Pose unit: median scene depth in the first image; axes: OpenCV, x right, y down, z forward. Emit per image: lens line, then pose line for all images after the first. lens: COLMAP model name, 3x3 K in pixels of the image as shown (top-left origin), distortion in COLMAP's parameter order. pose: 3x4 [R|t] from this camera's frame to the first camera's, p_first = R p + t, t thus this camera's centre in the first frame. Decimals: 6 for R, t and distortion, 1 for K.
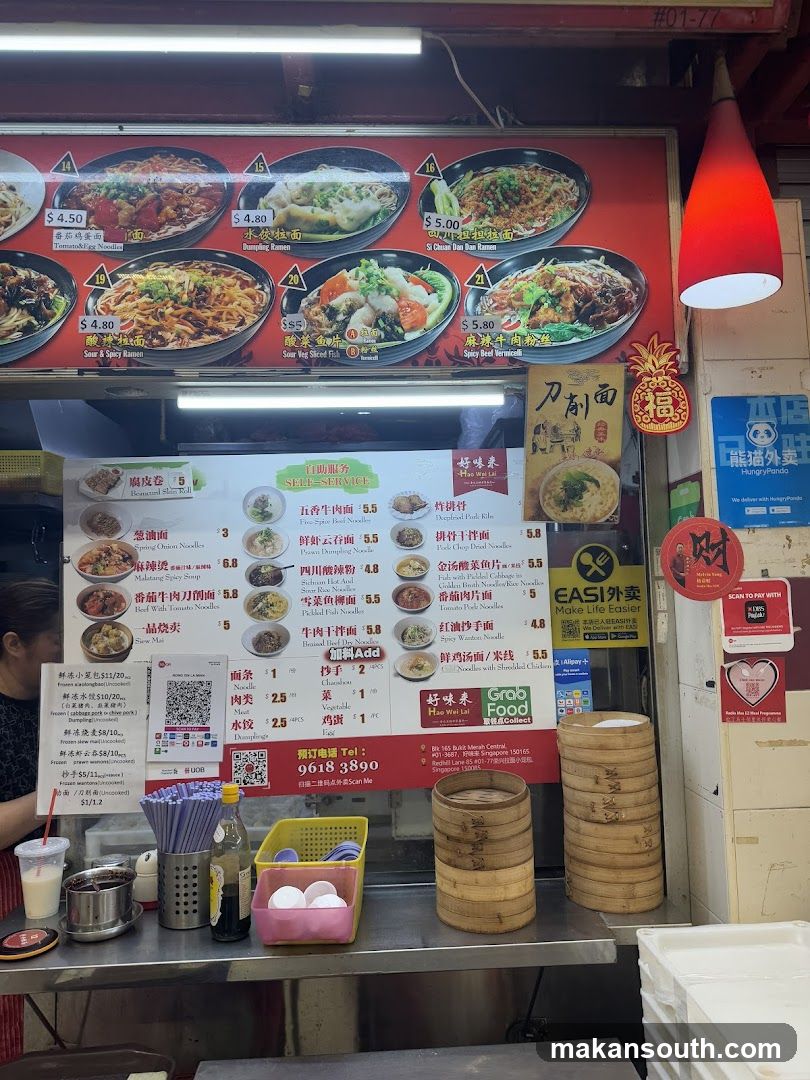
lens RADIAL K [[761.5, 0, 410.0], [0, 761.5, 533.4], [0, 0, 1]] dist [0.183116, -0.402310]
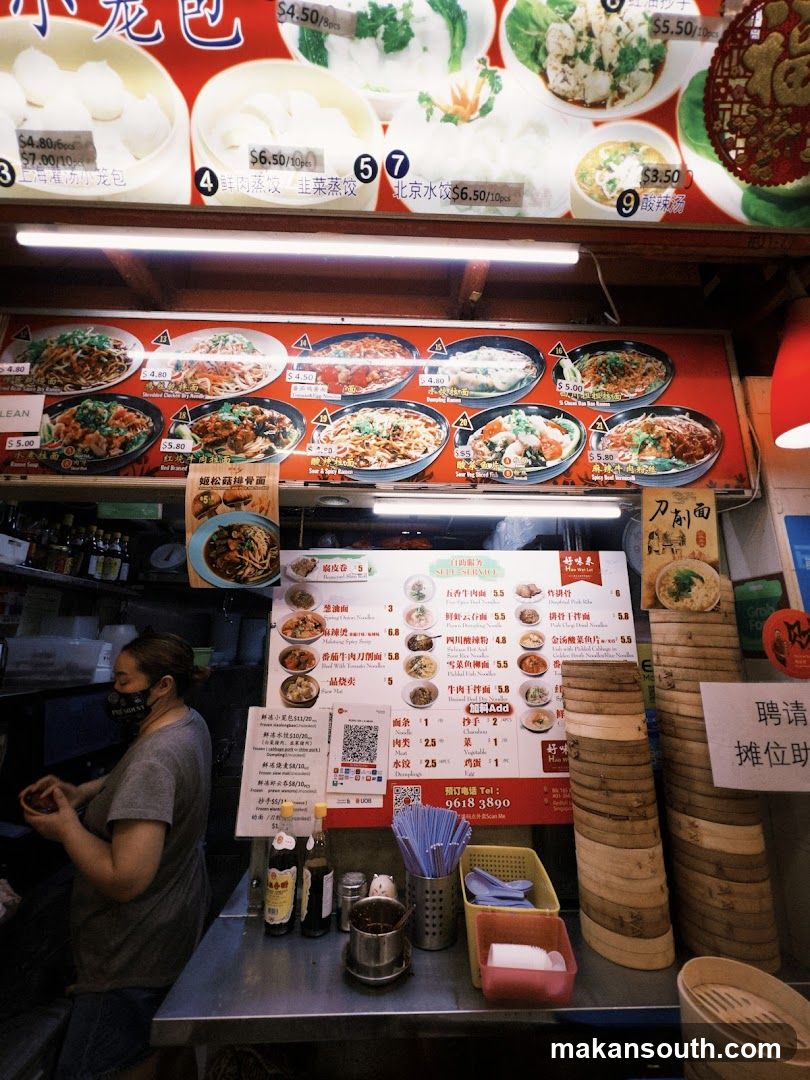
lens RADIAL K [[438.7, 0, 405.0], [0, 438.7, 540.0], [0, 0, 1]] dist [-0.001951, -0.000020]
pose [[0.999412, 0.027940, -0.019882, -0.226899], [-0.030614, 0.988179, -0.150216, -0.005288], [0.015450, 0.150736, 0.988453, 0.264665]]
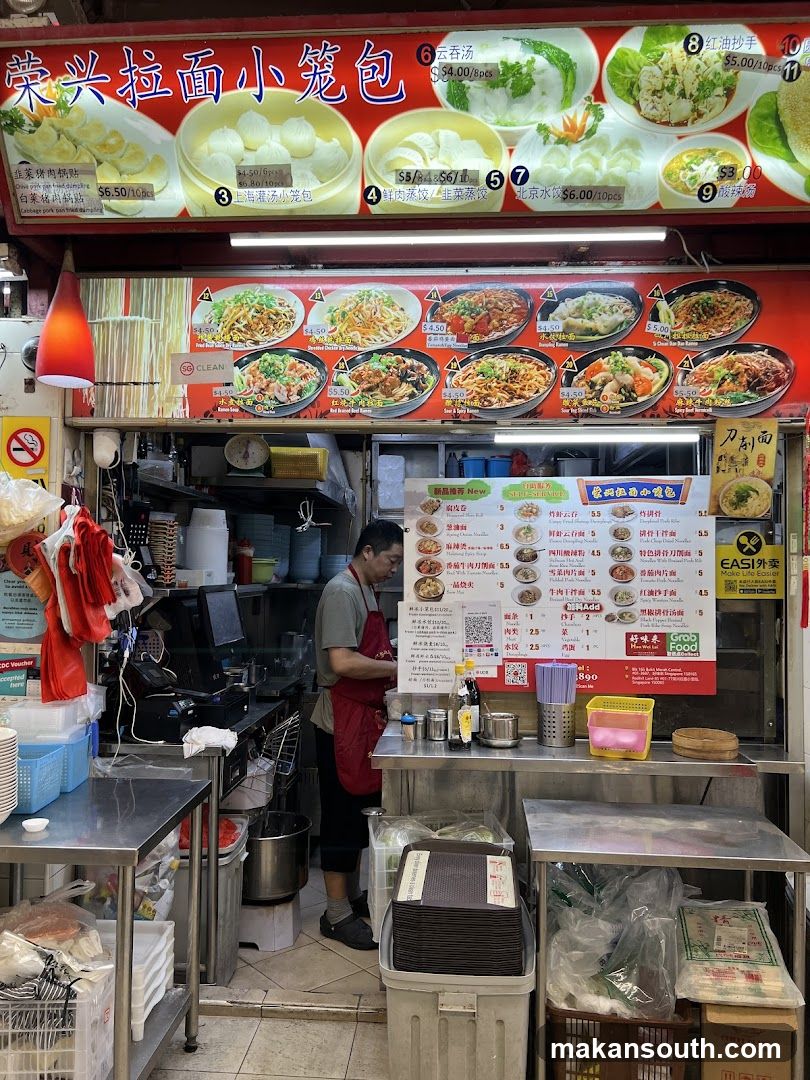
lens RADIAL K [[822.3, 0, 401.6], [0, 822.3, 553.6], [0, 0, 1]] dist [0.044544, -0.053673]
pose [[0.993518, 0.031727, -0.109161, -0.293877], [-0.025472, 0.997978, 0.058226, -0.020403], [0.110788, -0.055068, 0.992317, -0.781735]]
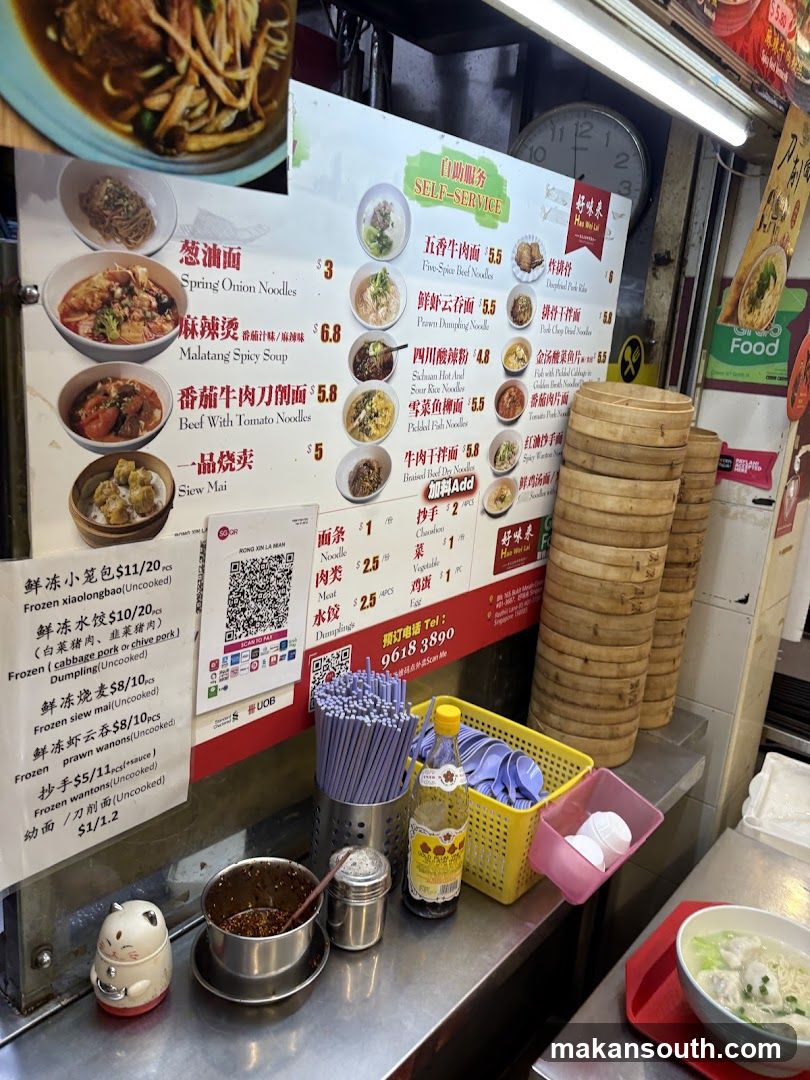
lens RADIAL K [[812.9, 0, 402.6], [0, 812.9, 530.5], [0, 0, 1]] dist [0.091649, -0.180720]
pose [[0.669093, -0.108286, 0.735247, -0.687430], [-0.160014, 0.945133, 0.284814, -0.000098], [-0.725748, -0.308217, 0.615055, 0.651942]]
